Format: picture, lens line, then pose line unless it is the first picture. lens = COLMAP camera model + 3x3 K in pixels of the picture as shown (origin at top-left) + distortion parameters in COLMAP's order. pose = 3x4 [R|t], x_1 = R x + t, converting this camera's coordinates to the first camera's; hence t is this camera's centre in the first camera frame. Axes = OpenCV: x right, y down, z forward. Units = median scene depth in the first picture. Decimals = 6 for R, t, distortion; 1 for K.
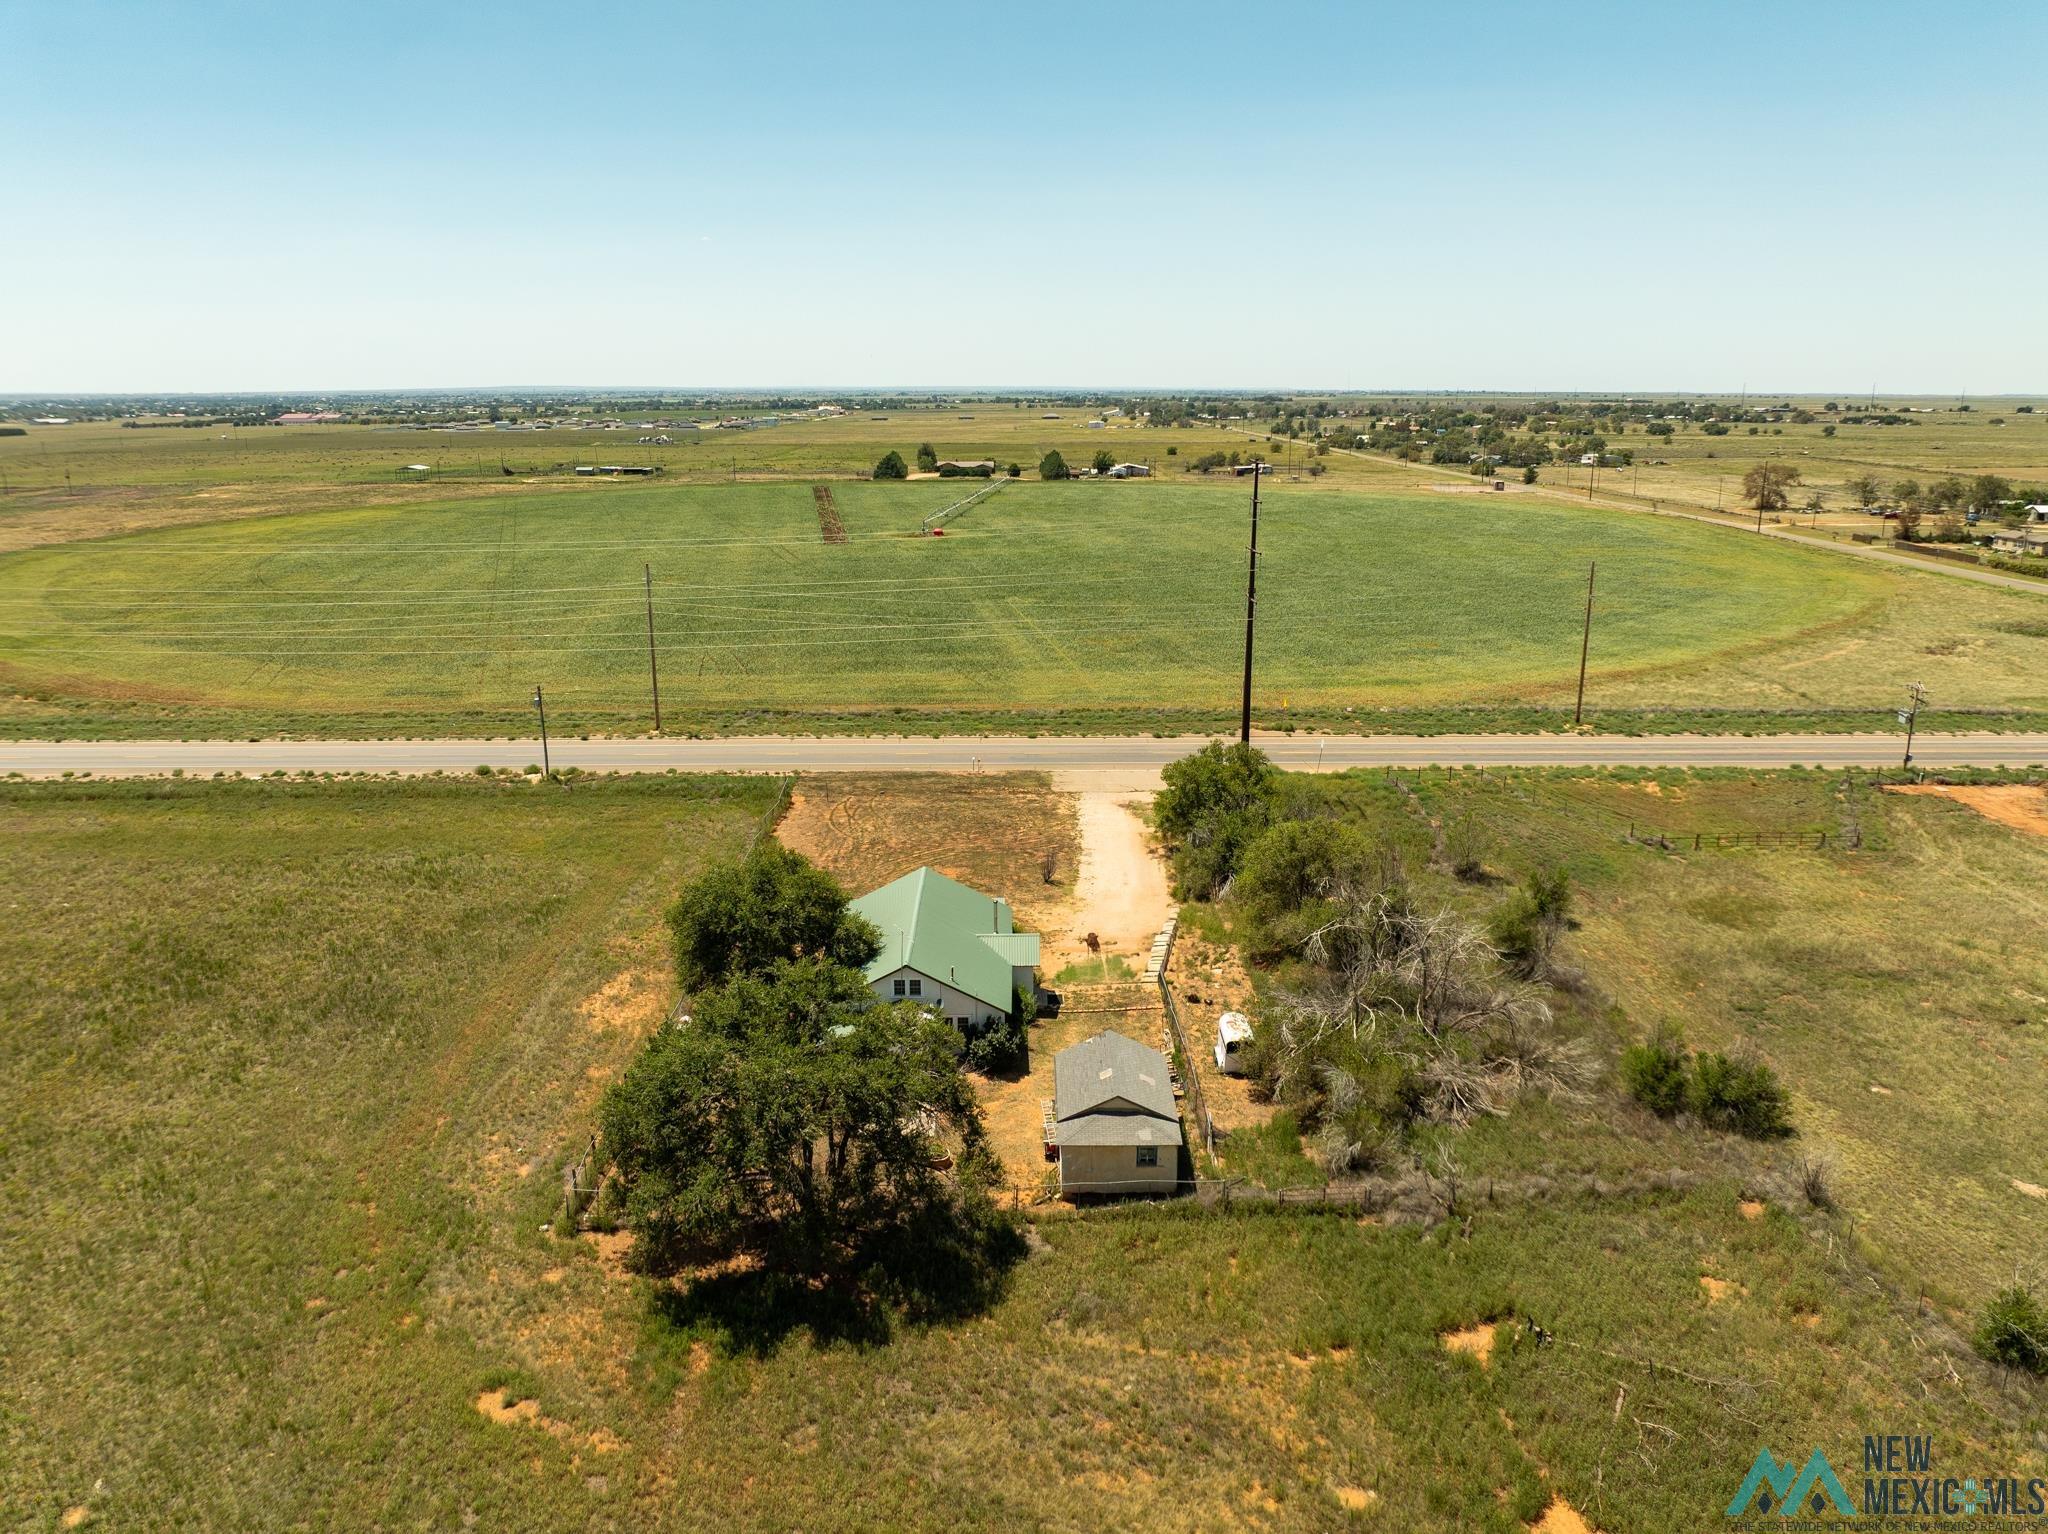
lens RADIAL K [[1453.9, 0, 1032.1], [0, 1453.9, 769.9], [0, 0, 1]] dist [-0.033840, -0.003286]
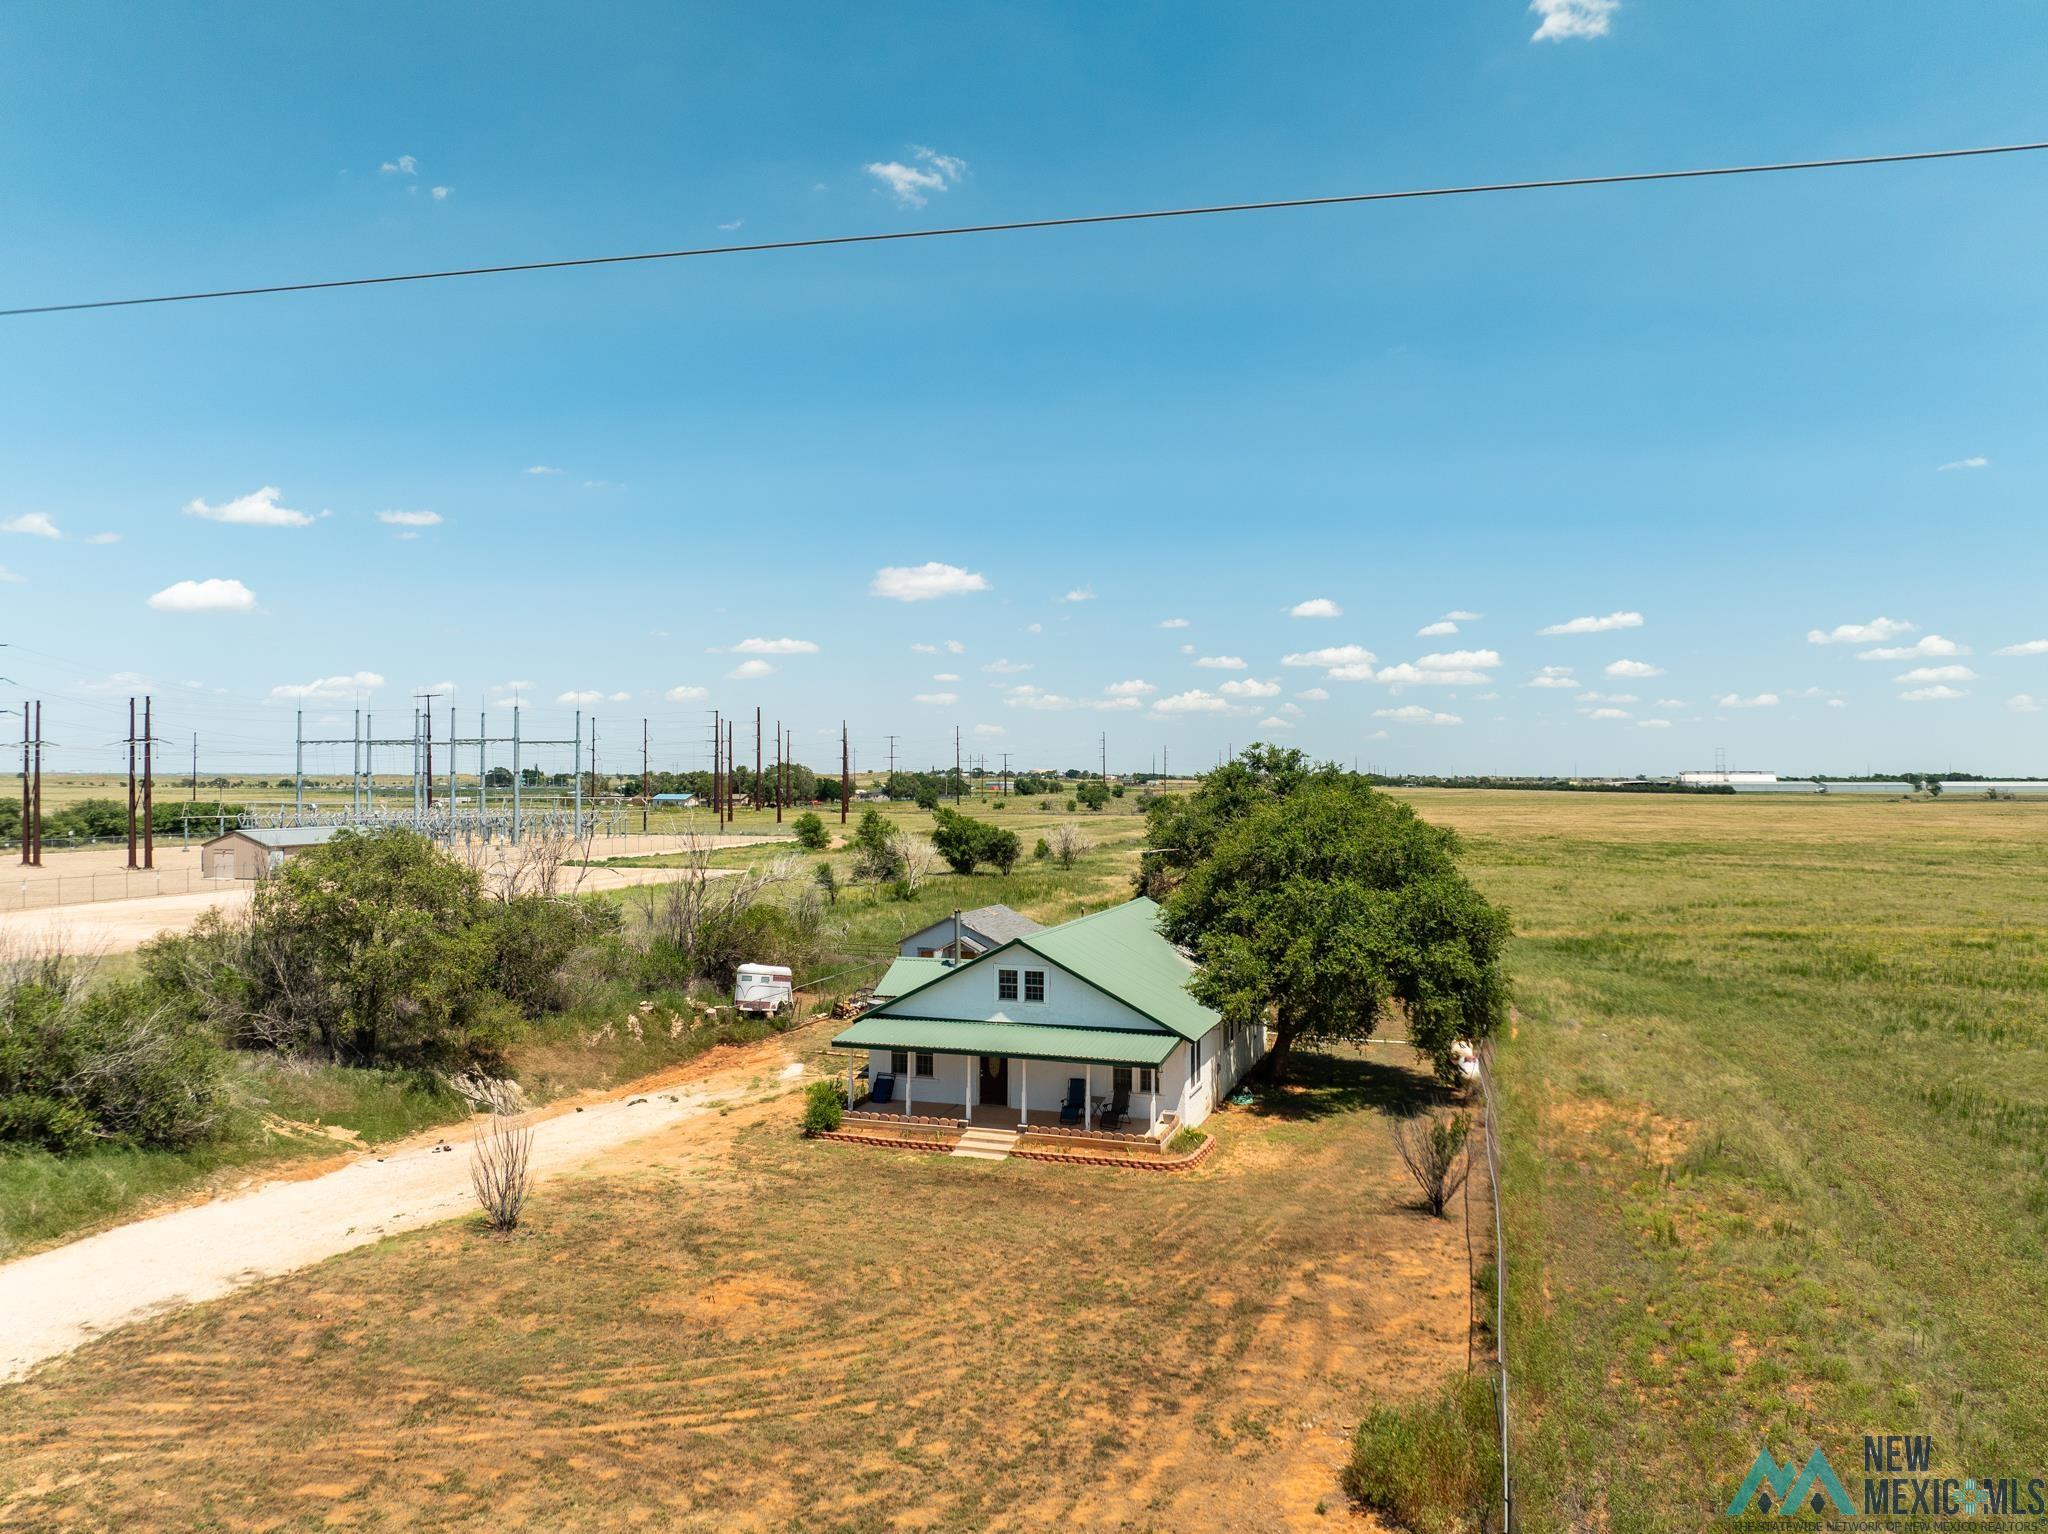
lens RADIAL K [[1461.6, 0, 1038.2], [0, 1461.6, 760.0], [0, 0, 1]] dist [-0.039484, -0.001824]
pose [[-0.947804, 0.001480, 0.318851, -0.162819], [0.078874, 0.970000, 0.229955, -0.070414], [-0.308945, 0.243101, -0.919486, 0.987688]]
